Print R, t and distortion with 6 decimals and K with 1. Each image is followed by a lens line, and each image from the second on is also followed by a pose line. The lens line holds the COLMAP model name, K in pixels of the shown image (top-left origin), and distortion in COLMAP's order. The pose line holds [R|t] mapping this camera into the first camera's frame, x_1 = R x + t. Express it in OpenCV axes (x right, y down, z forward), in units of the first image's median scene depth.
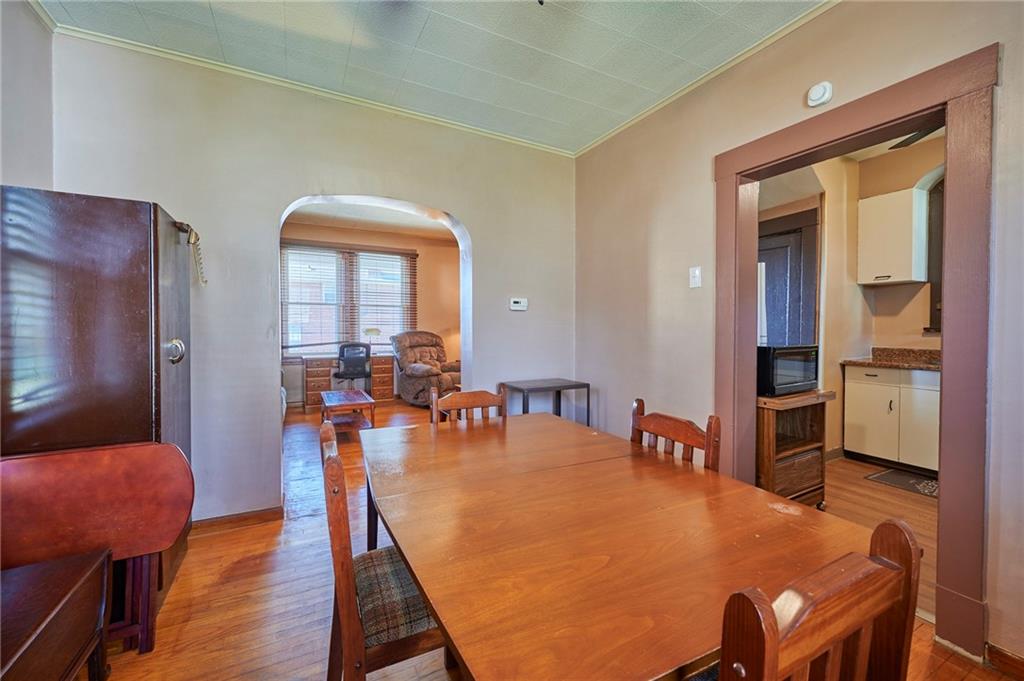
lens RADIAL K [[419.9, 0, 513.4], [0, 419.9, 335.2], [0, 0, 1]] dist [-0.000348, -0.000012]
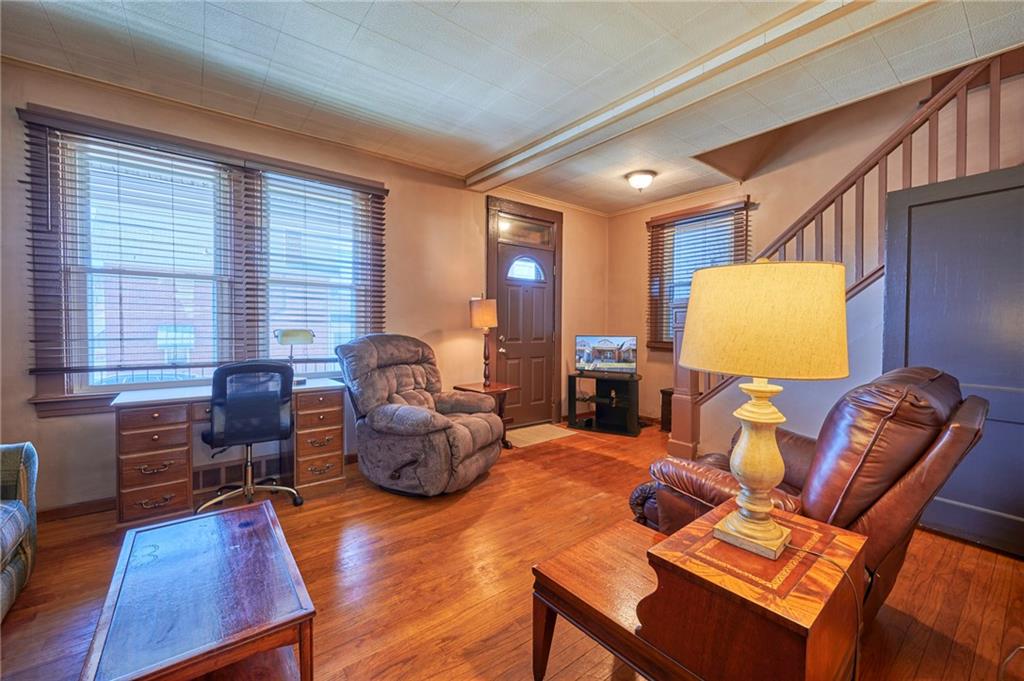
lens RADIAL K [[419.9, 0, 509.3], [0, 419.9, 337.4], [0, 0, 1]] dist [-0.000348, -0.000012]
pose [[0.988870, 0.000543, 0.148780, -0.165754], [-0.000632, 1.000000, 0.000548, -0.007013], [-0.148780, -0.000636, 0.988870, 0.486702]]
